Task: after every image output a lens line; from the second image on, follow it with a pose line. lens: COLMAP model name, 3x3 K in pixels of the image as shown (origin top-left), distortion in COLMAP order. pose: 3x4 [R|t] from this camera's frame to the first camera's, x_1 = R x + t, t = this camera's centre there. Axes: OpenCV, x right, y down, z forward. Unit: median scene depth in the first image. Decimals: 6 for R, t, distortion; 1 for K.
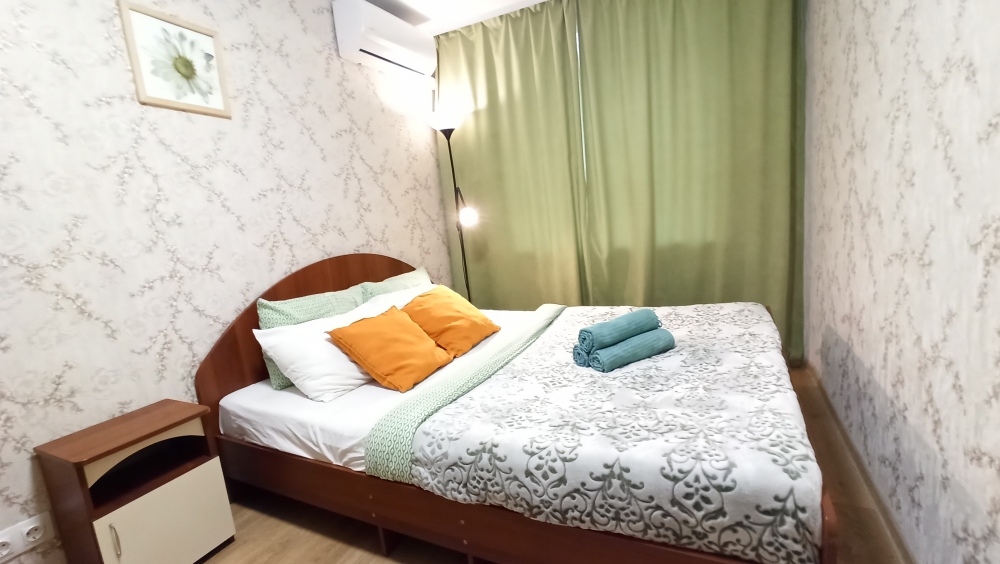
lens RADIAL K [[454.9, 0, 497.3], [0, 454.9, 282.5], [0, 0, 1]] dist [-0.057238, 0.033875]
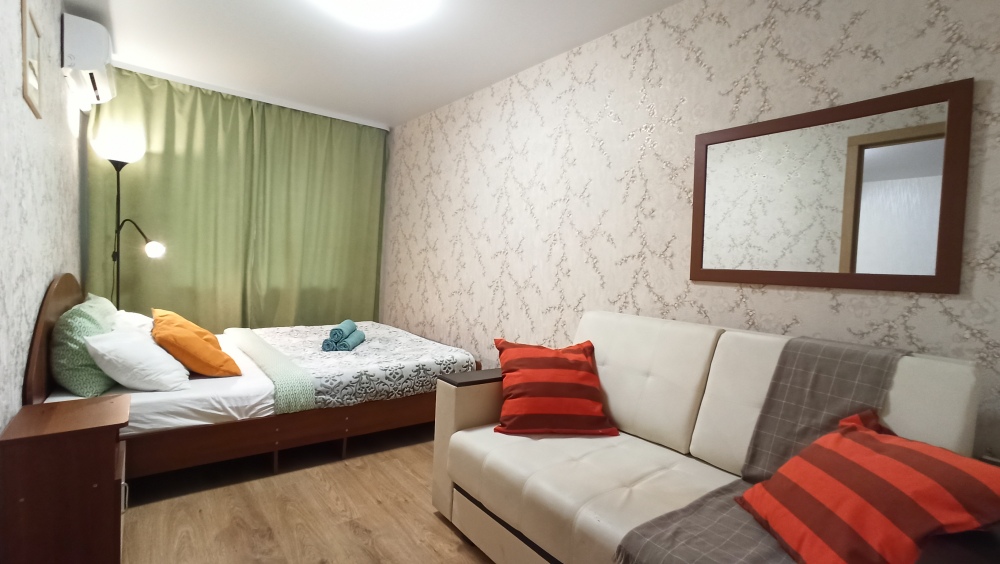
lens RADIAL K [[454.9, 0, 497.3], [0, 454.9, 282.5], [0, 0, 1]] dist [-0.057238, 0.033875]
pose [[0.420193, 0.079503, 0.903945, -1.551996], [0.047621, 0.992850, -0.109459, 0.202175], [-0.906184, 0.089041, 0.413403, -0.399012]]
